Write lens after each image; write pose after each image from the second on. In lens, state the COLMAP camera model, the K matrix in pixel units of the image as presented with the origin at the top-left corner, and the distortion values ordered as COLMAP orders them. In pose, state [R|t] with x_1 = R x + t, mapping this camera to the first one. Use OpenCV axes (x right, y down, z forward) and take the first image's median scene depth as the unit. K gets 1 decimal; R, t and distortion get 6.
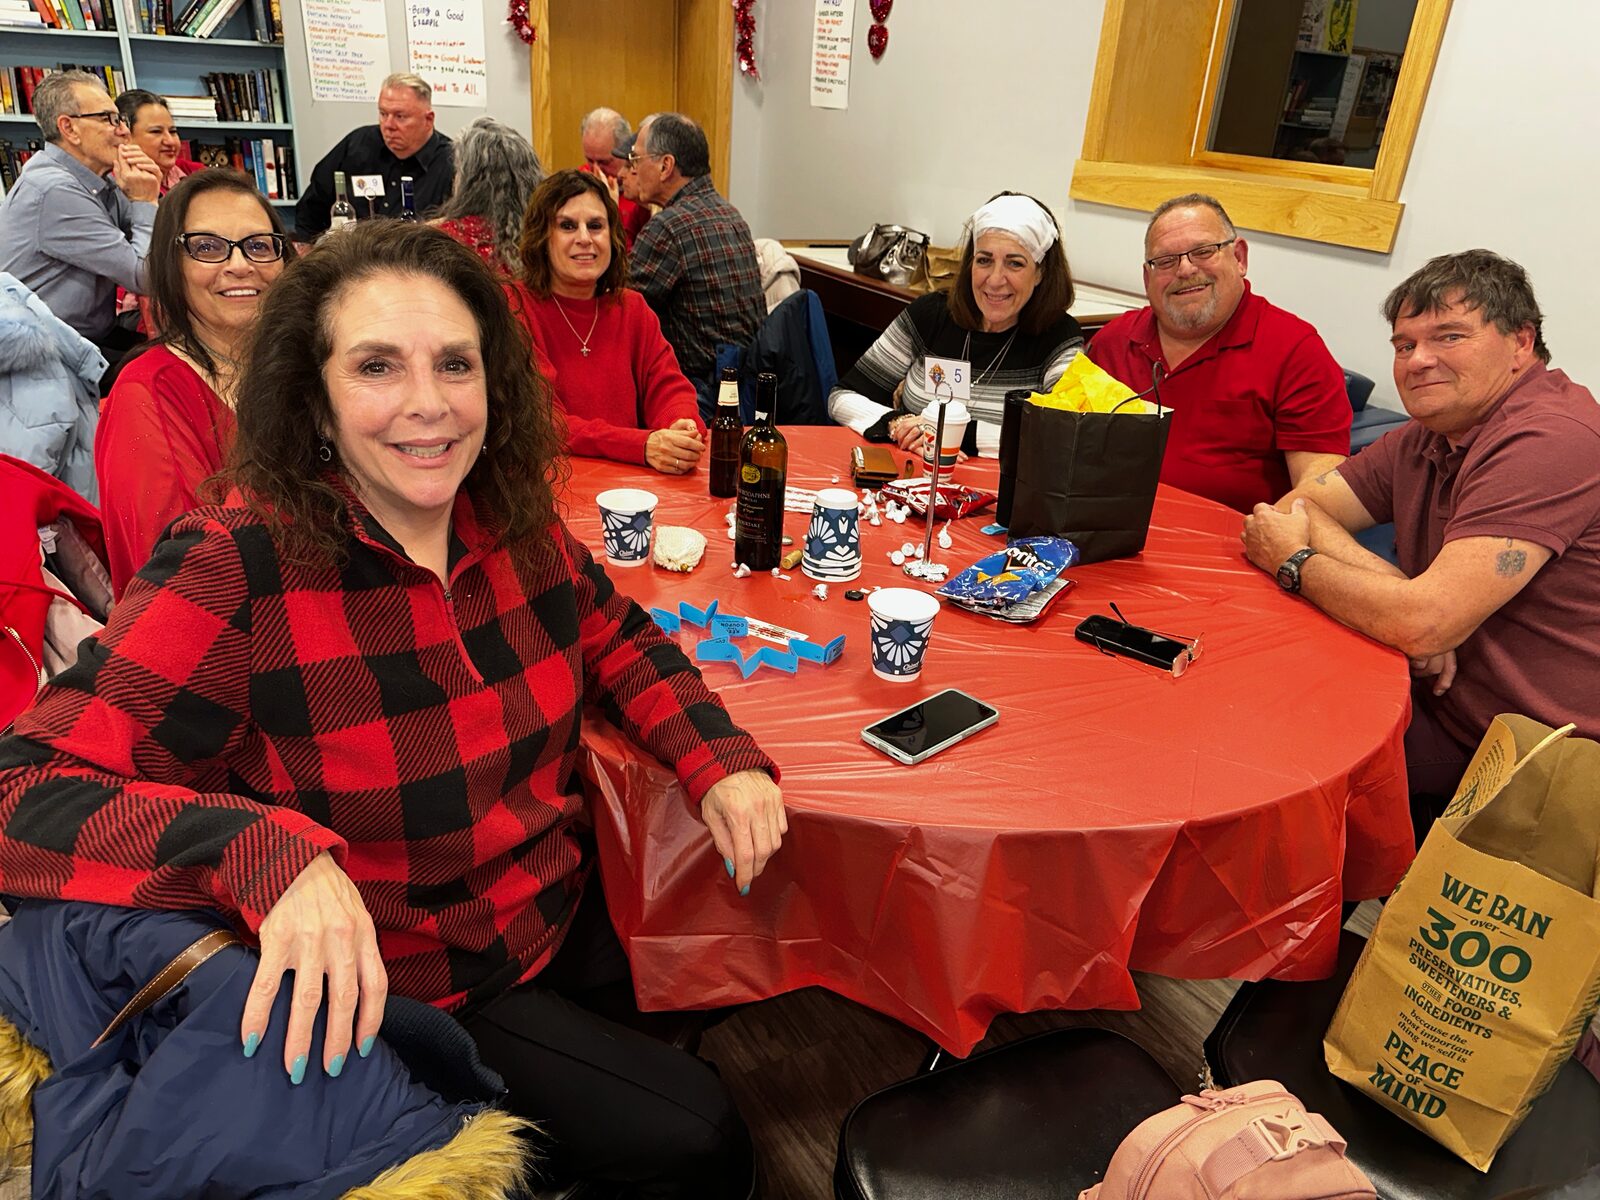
lens RADIAL K [[1136.0, 0, 800.3], [0, 1136.0, 599.9], [0, 0, 1]] dist [0.004130, -0.010738]
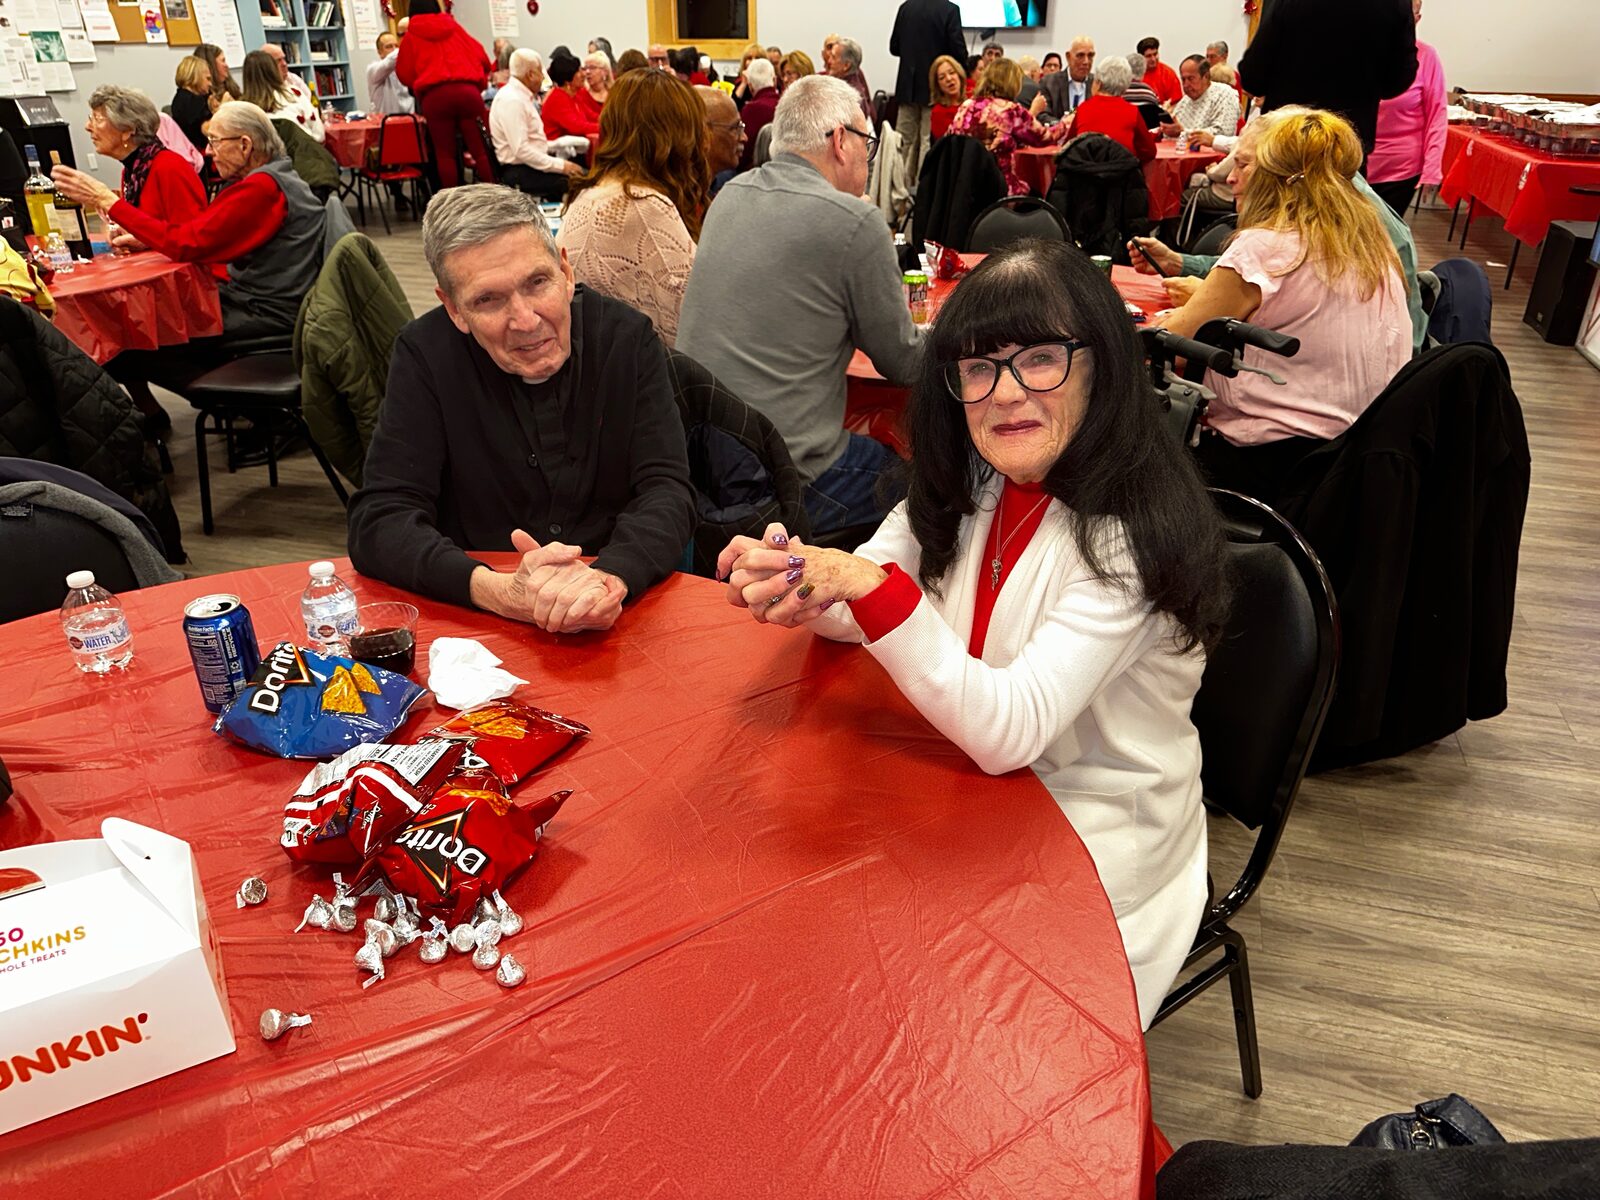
lens RADIAL K [[1136.0, 0, 796.0], [0, 1136.0, 606.0], [0, 0, 1]] dist [0.004130, -0.010738]
pose [[0.745133, -0.362227, 0.559972, -1.442833], [0.324144, 0.930501, 0.170584, 0.526272], [-0.582844, 0.054404, 0.810761, -1.372287]]
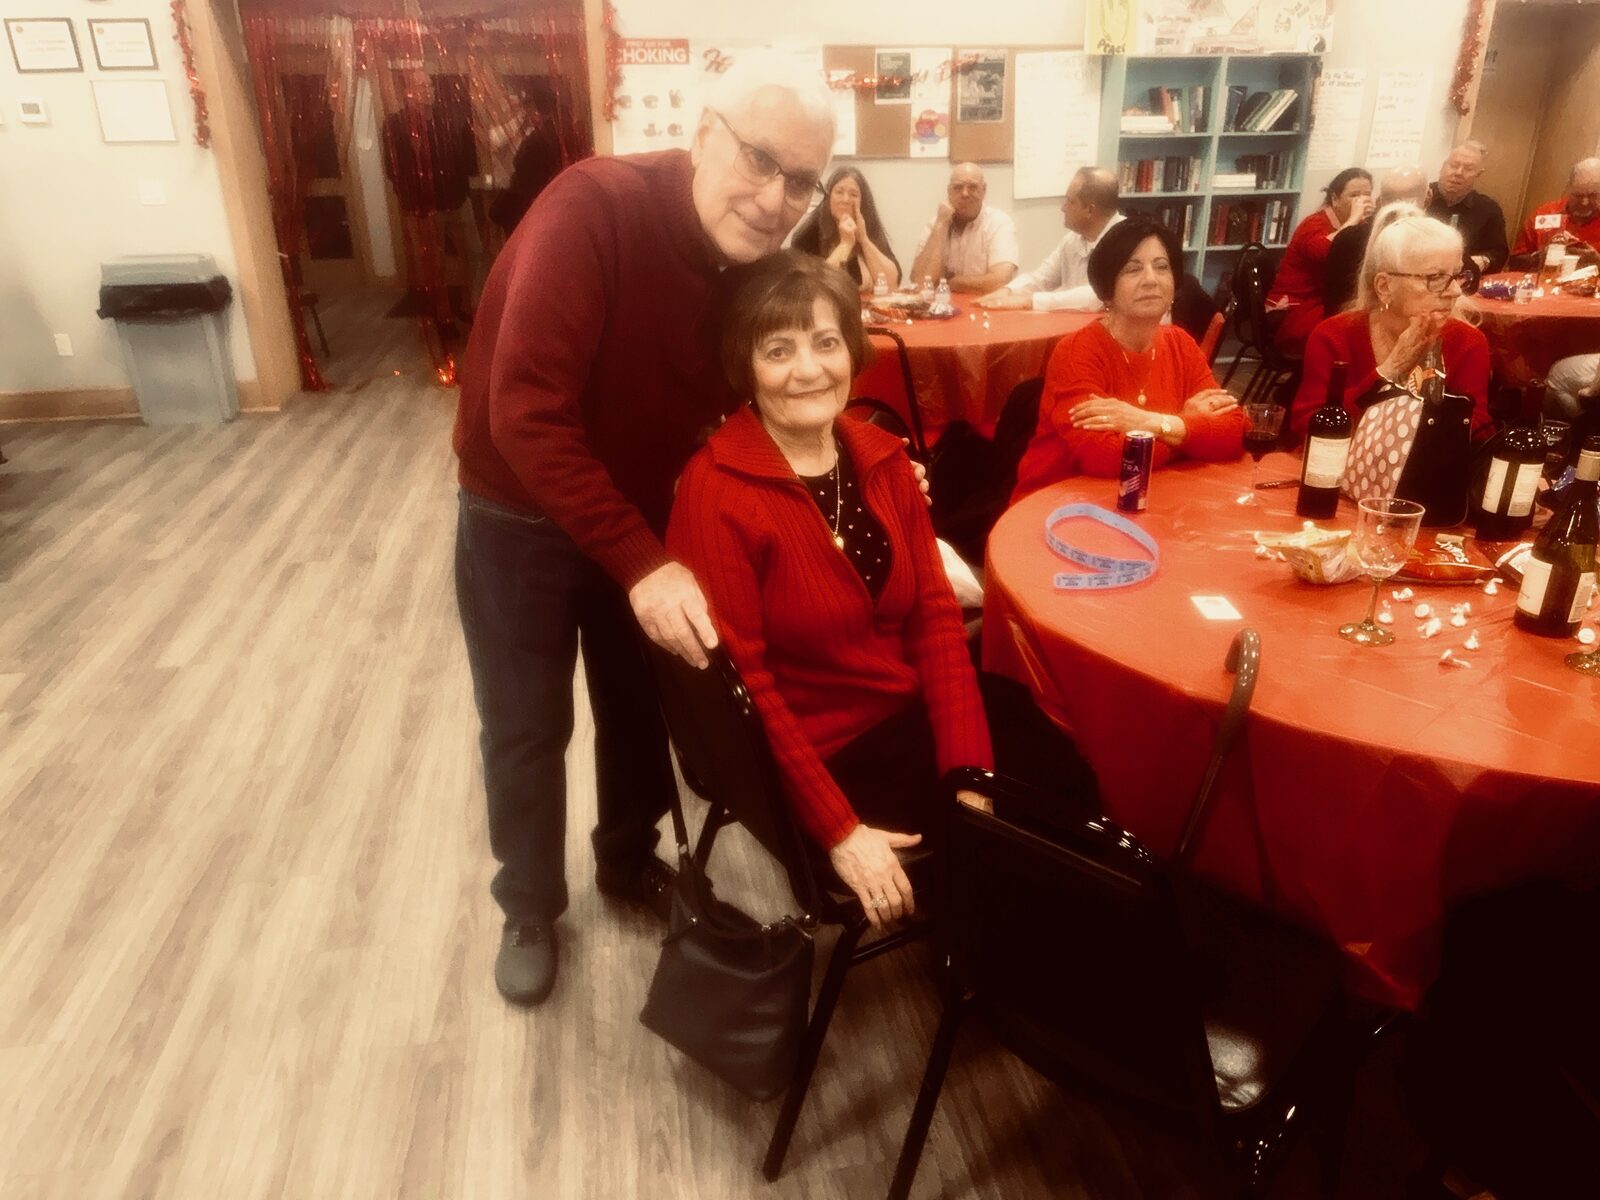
lens RADIAL K [[1136.0, 0, 795.9], [0, 1136.0, 598.7], [0, 0, 1]] dist [0.004130, -0.010738]
pose [[0.931834, 0.063980, -0.357202, -0.474880], [-0.081392, 0.996105, -0.033911, 0.161882], [0.353641, 0.060672, 0.933412, -0.442470]]
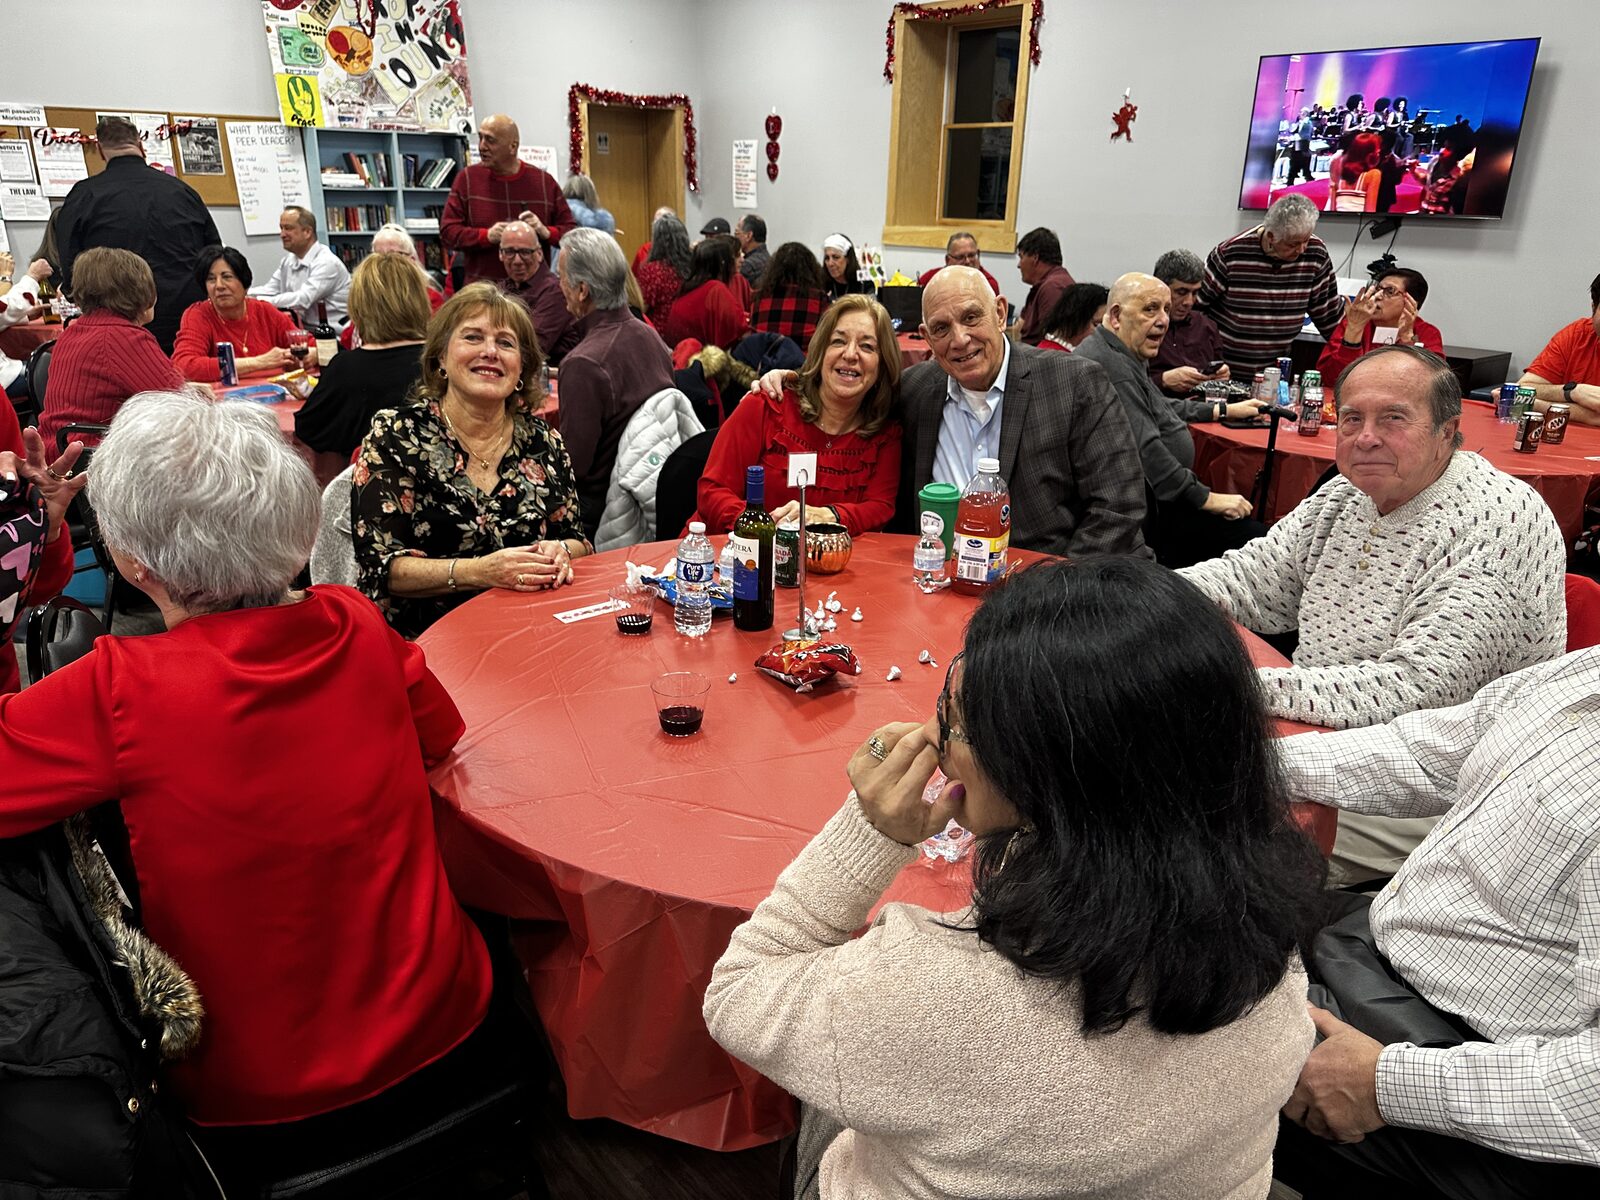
lens RADIAL K [[1136.0, 0, 801.0], [0, 1136.0, 602.0], [0, 0, 1]] dist [0.004130, -0.010738]
pose [[0.984331, -0.101674, 0.144064, -0.238430], [0.111944, 0.991583, -0.065051, 0.360683], [-0.136238, 0.080159, 0.987428, -0.847911]]
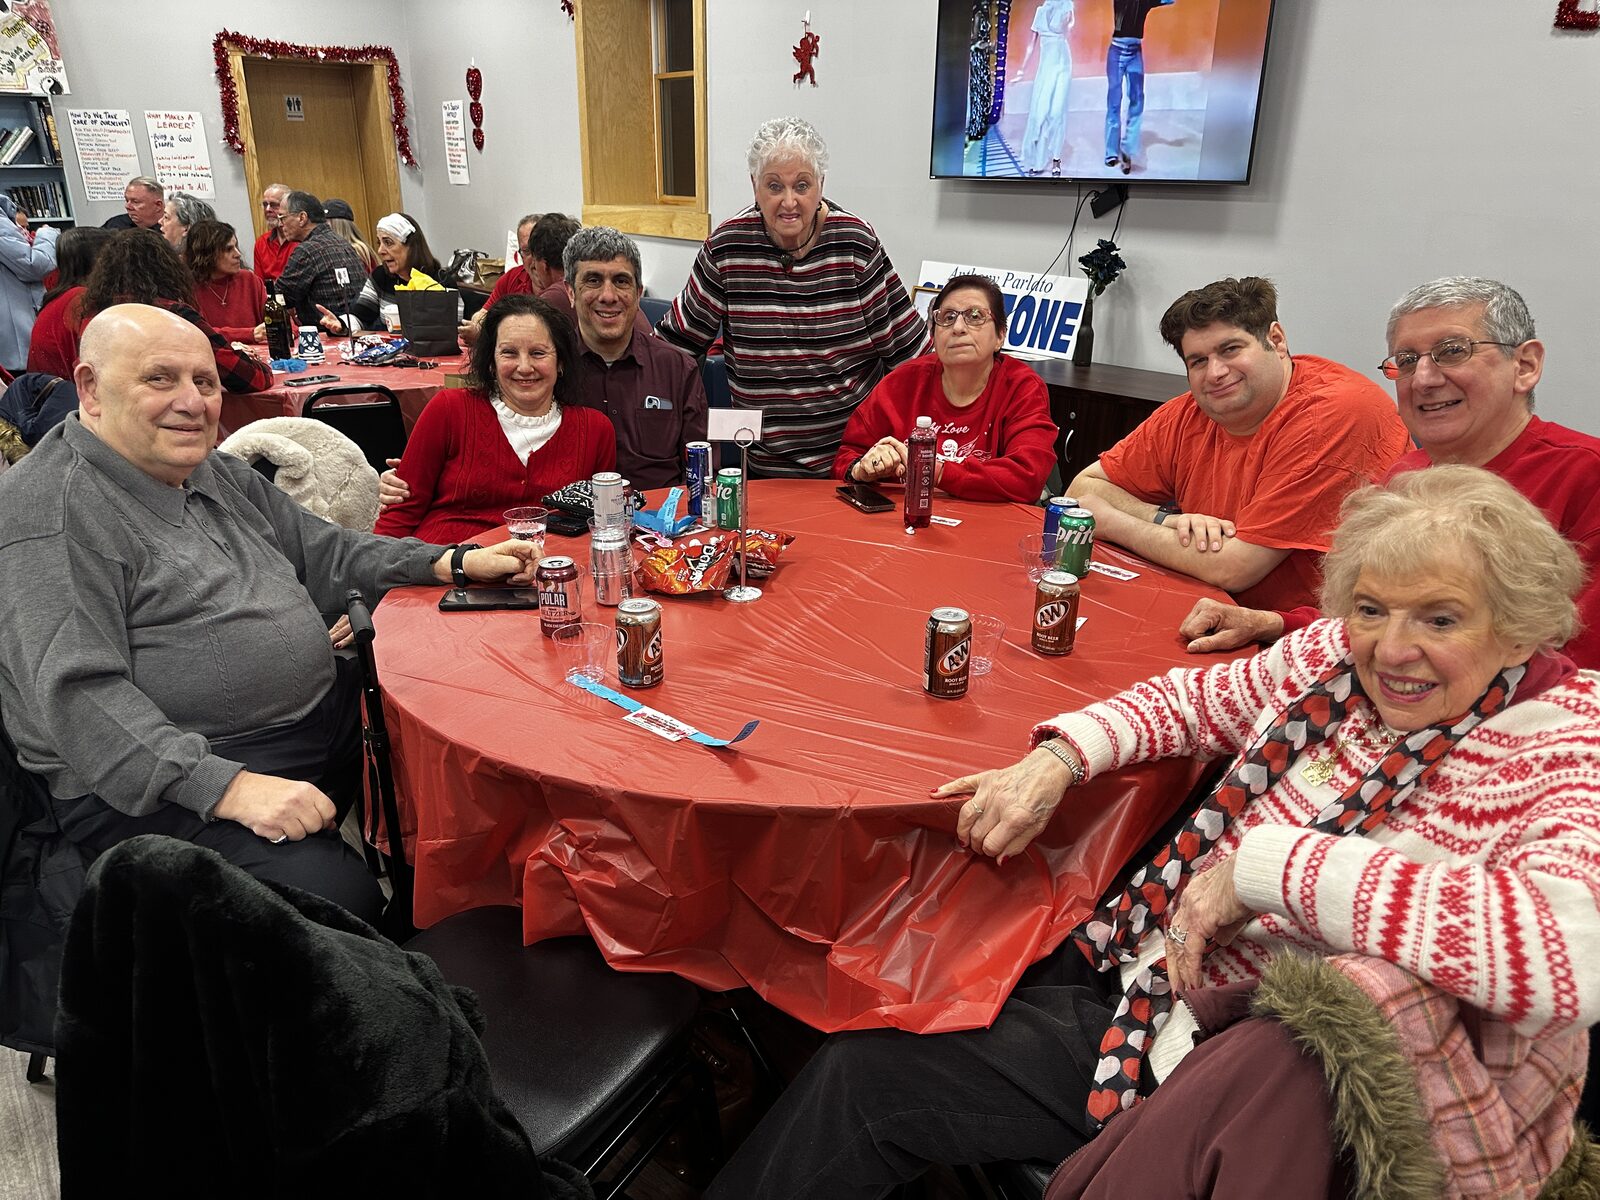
lens RADIAL K [[1136.0, 0, 801.0], [0, 1136.0, 606.0], [0, 0, 1]] dist [0.004130, -0.010738]
pose [[0.985258, -0.110190, 0.130861, 0.231232], [0.117397, 0.991891, -0.048678, 0.260302], [-0.124436, 0.063323, 0.990205, -0.536316]]
